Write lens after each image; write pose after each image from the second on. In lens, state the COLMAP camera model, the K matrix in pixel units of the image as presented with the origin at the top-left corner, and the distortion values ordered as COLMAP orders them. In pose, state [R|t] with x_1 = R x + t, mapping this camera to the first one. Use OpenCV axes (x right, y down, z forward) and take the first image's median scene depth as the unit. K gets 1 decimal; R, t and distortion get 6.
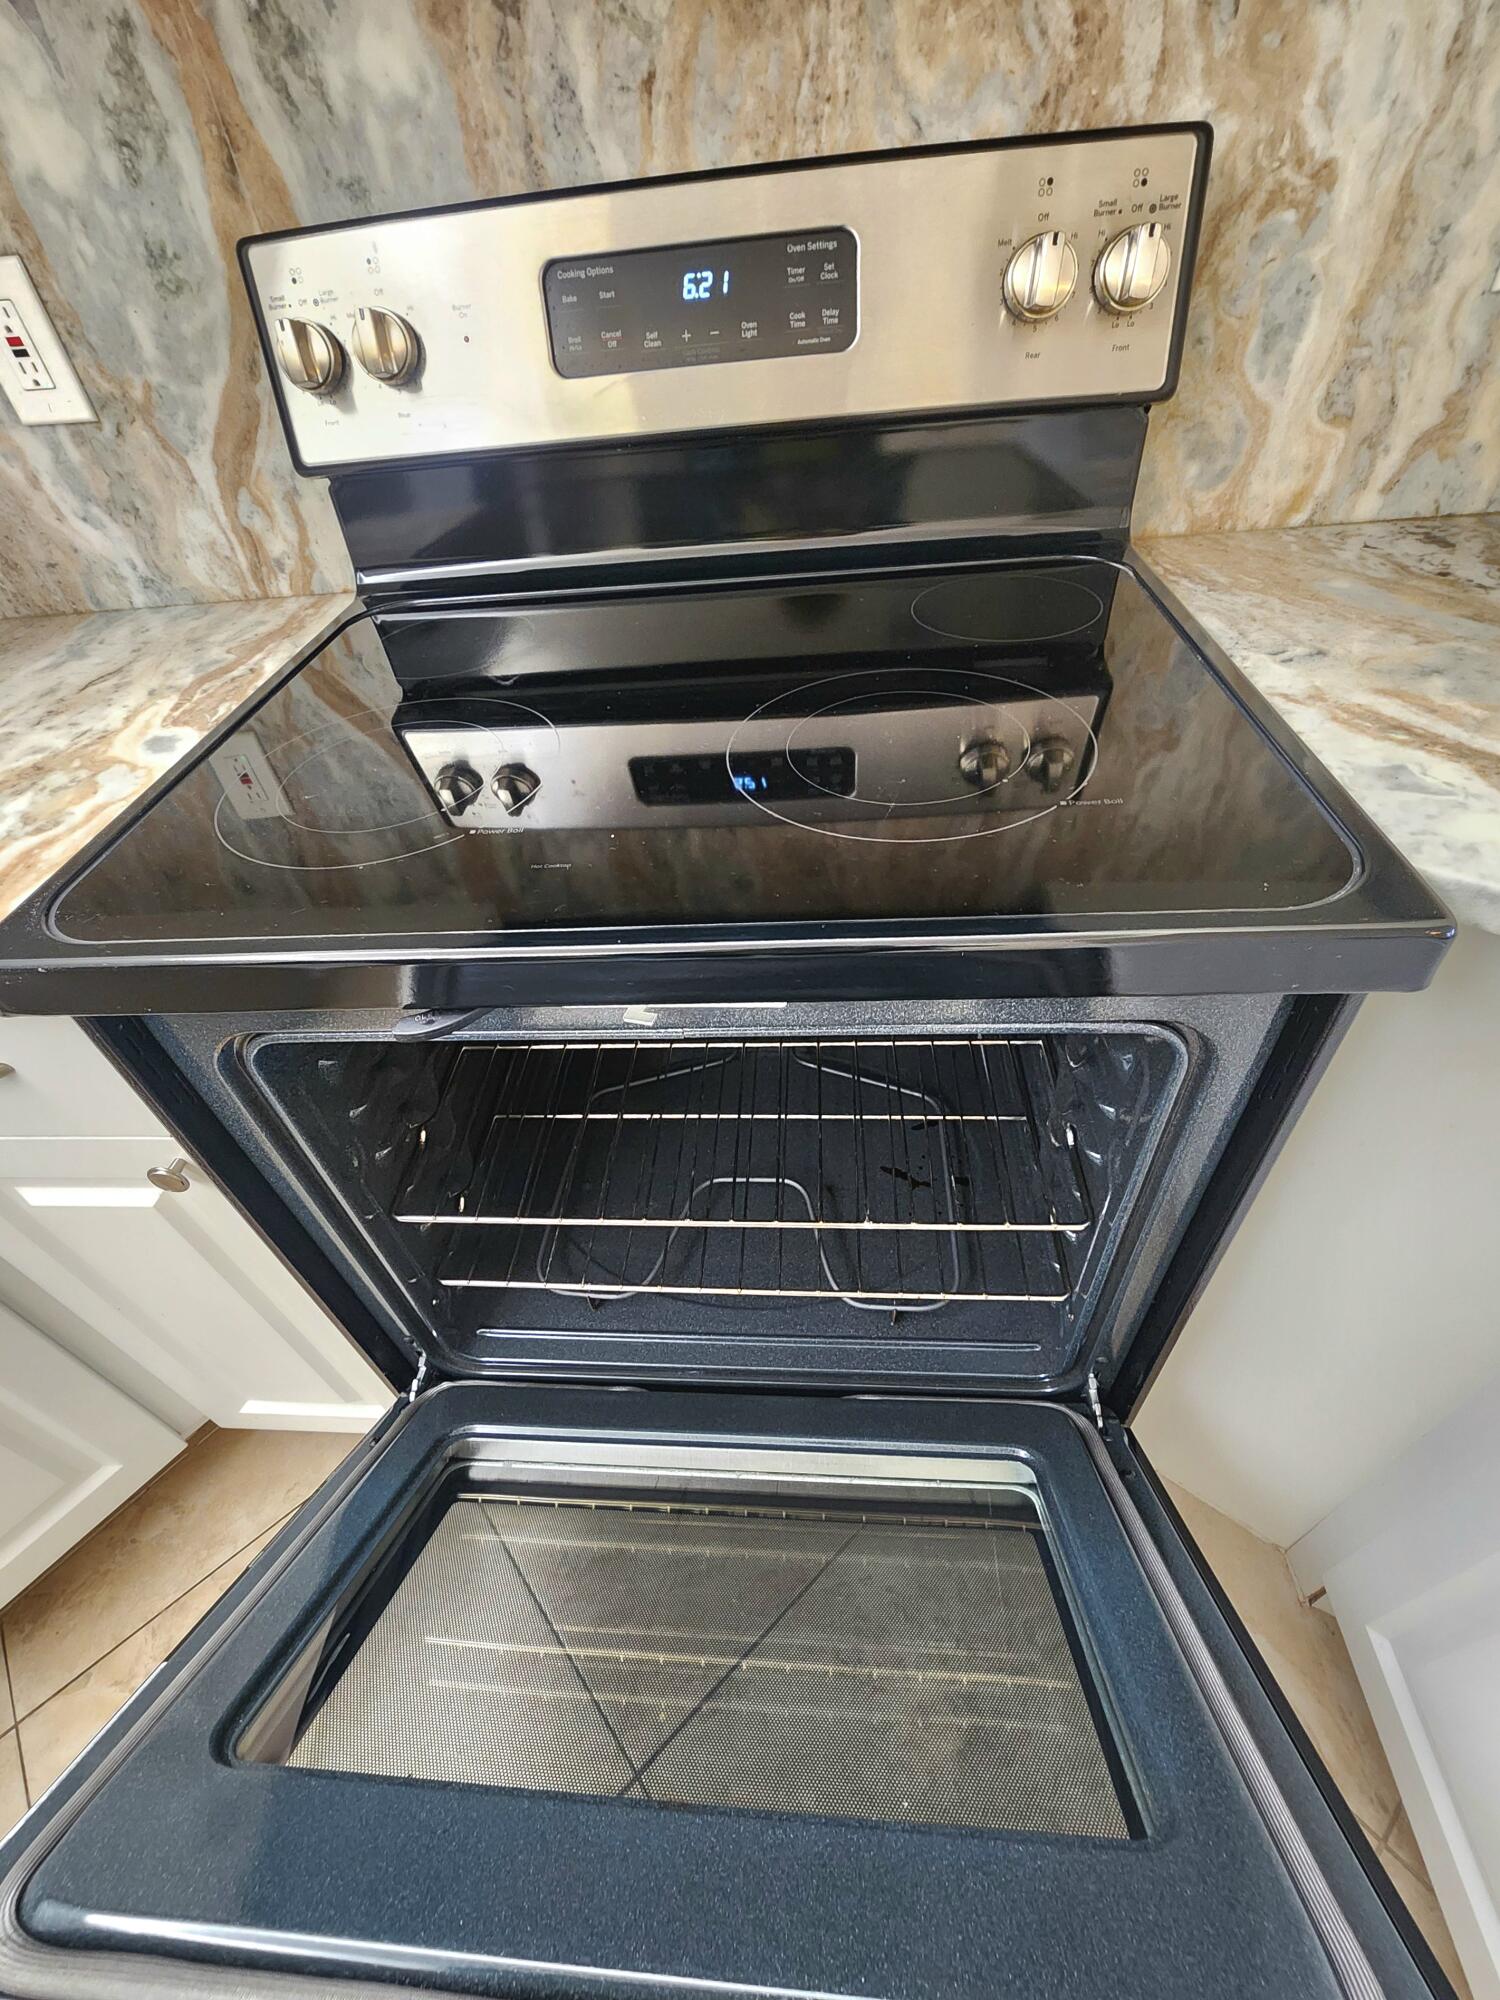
lens RADIAL K [[848.6, 0, 744.9], [0, 848.6, 1009.9], [0, 0, 1]] dist [-0.003743, 0.000051]
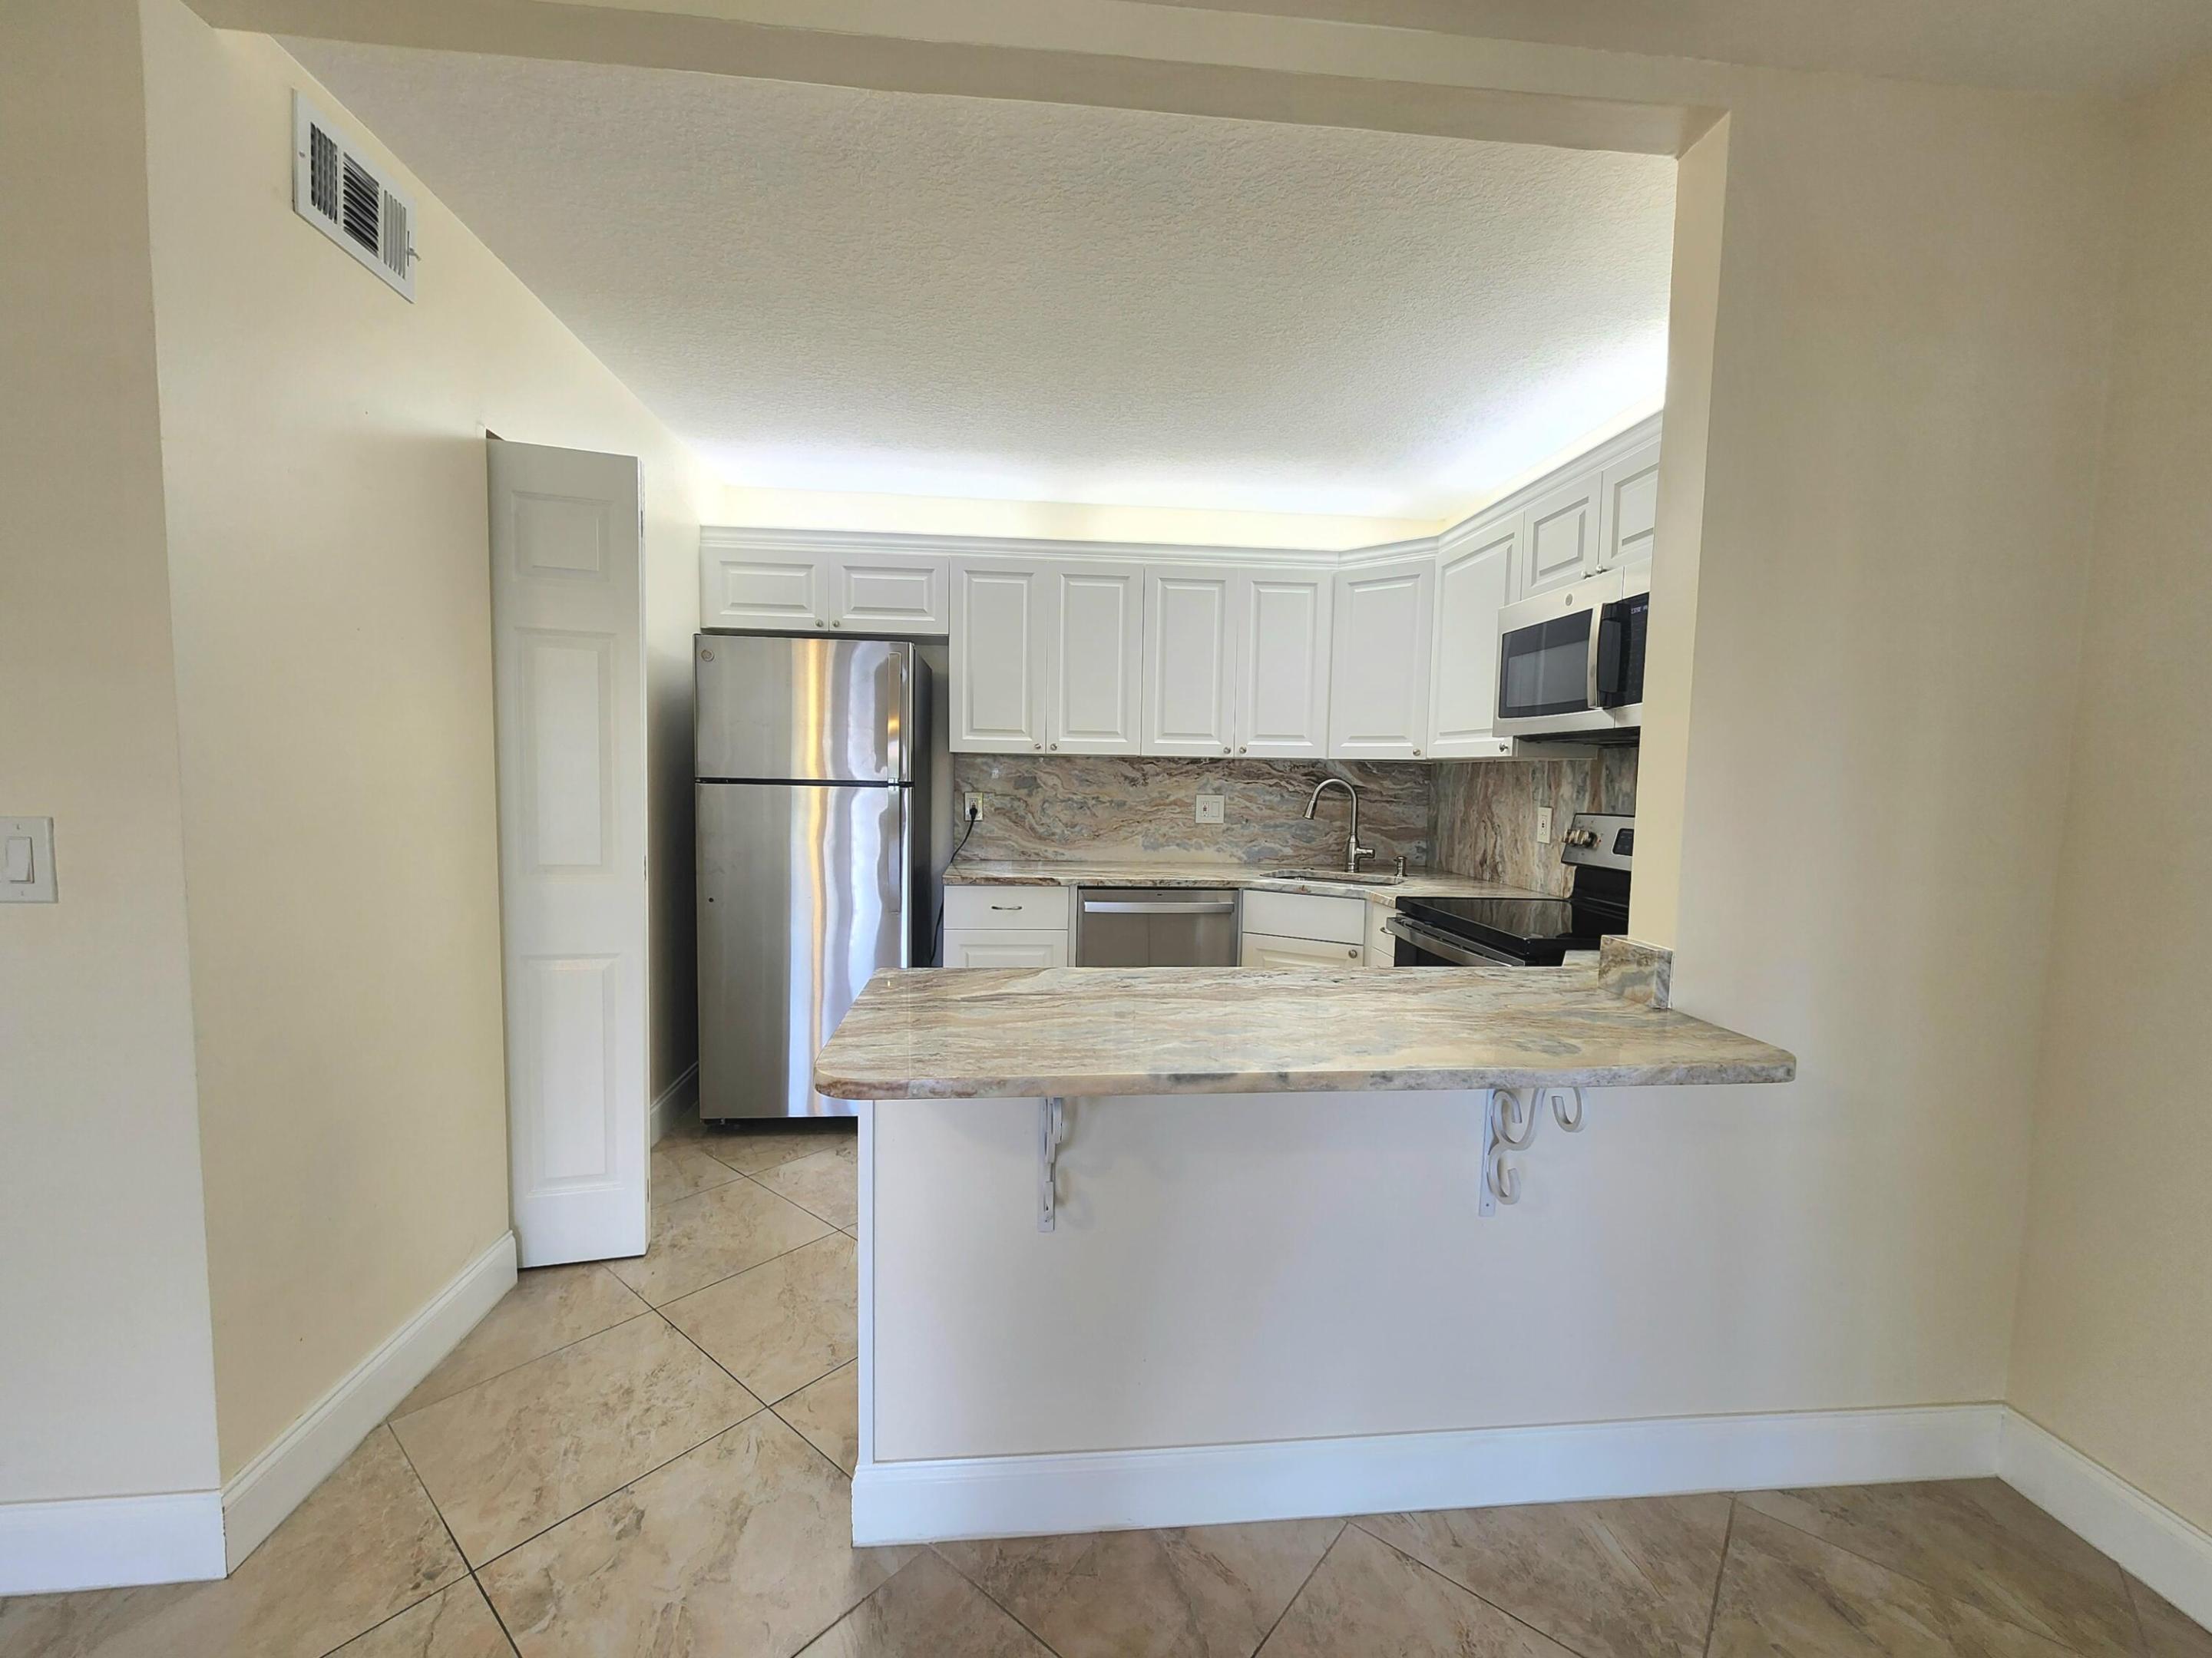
lens RADIAL K [[898.2, 0, 1109.9], [0, 898.2, 834.5], [0, 0, 1]] dist [-0.000668, -0.000406]
pose [[0.148781, 0.153515, -0.976882, 2.988354], [-0.712776, 0.701390, 0.001665, 0.652492], [0.685431, 0.696050, 0.213775, -1.232234]]
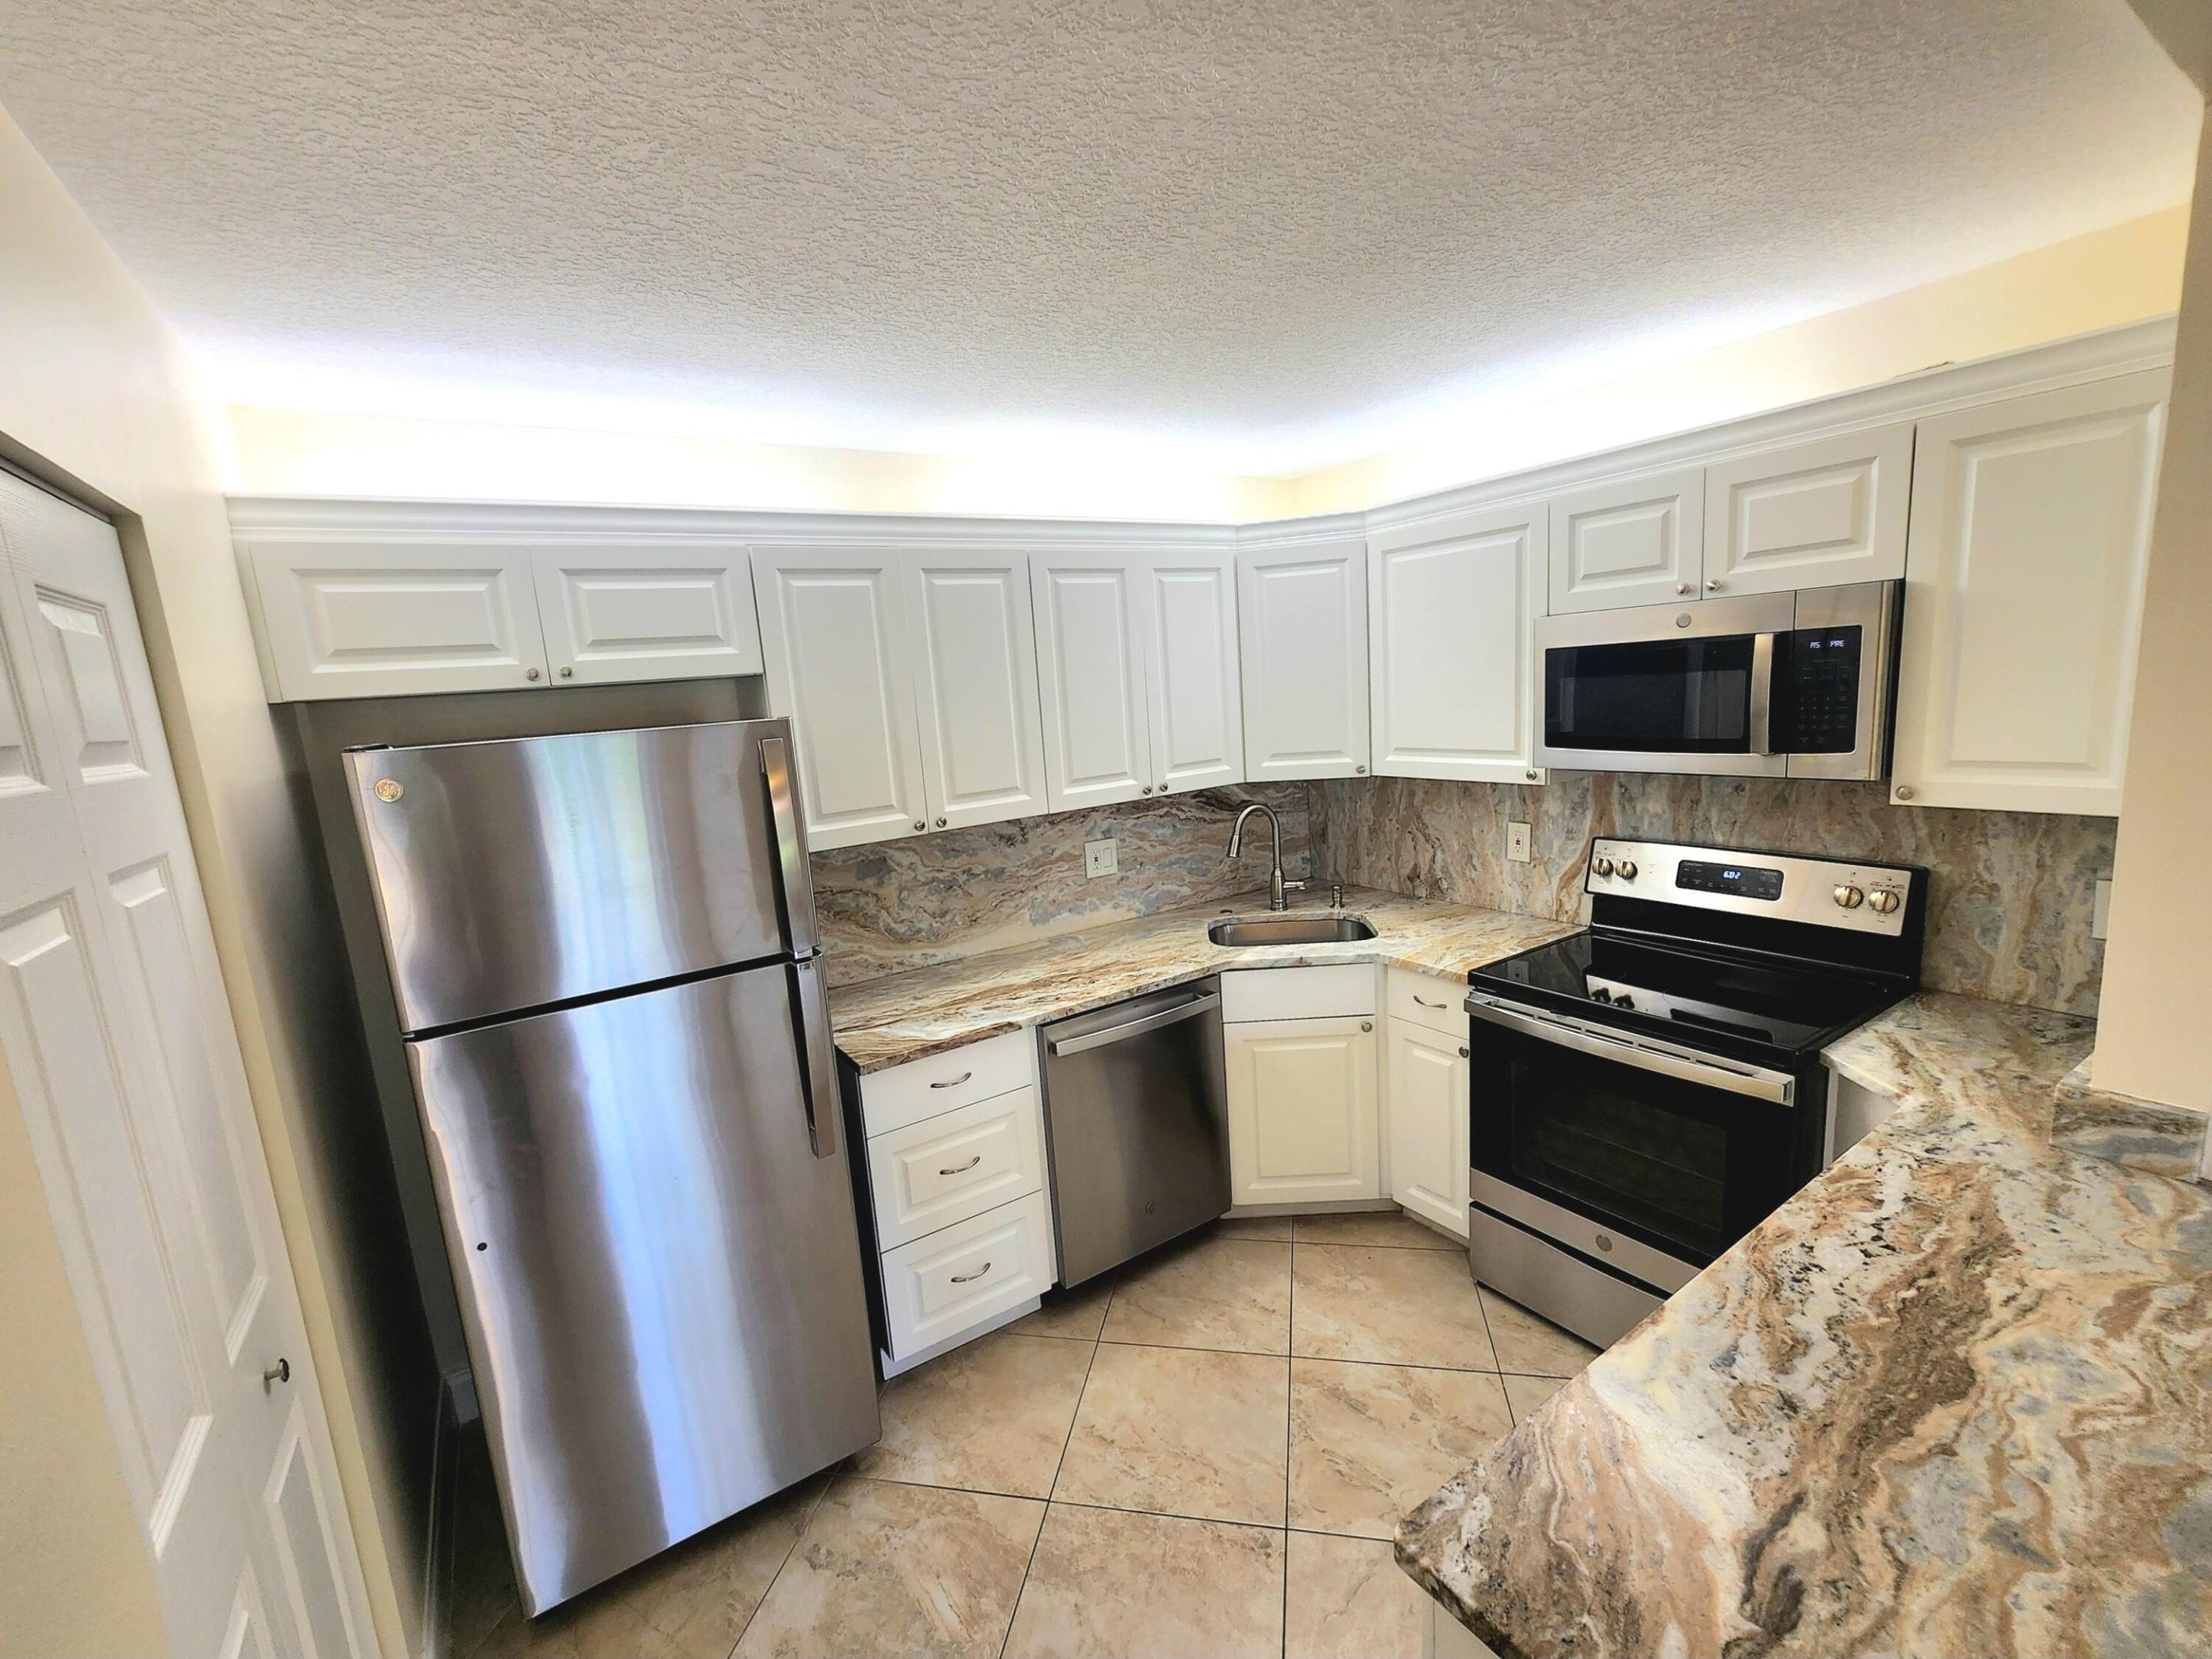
lens RADIAL K [[938.6, 0, 1102.2], [0, 938.6, 837.2], [0, 0, 1]] dist [-0.003743, 0.000051]
pose [[0.590104, 0.168249, -0.789601, 1.234358], [-0.545842, 0.803771, -0.236664, 1.100019], [0.594839, 0.570653, 0.566146, -2.349940]]
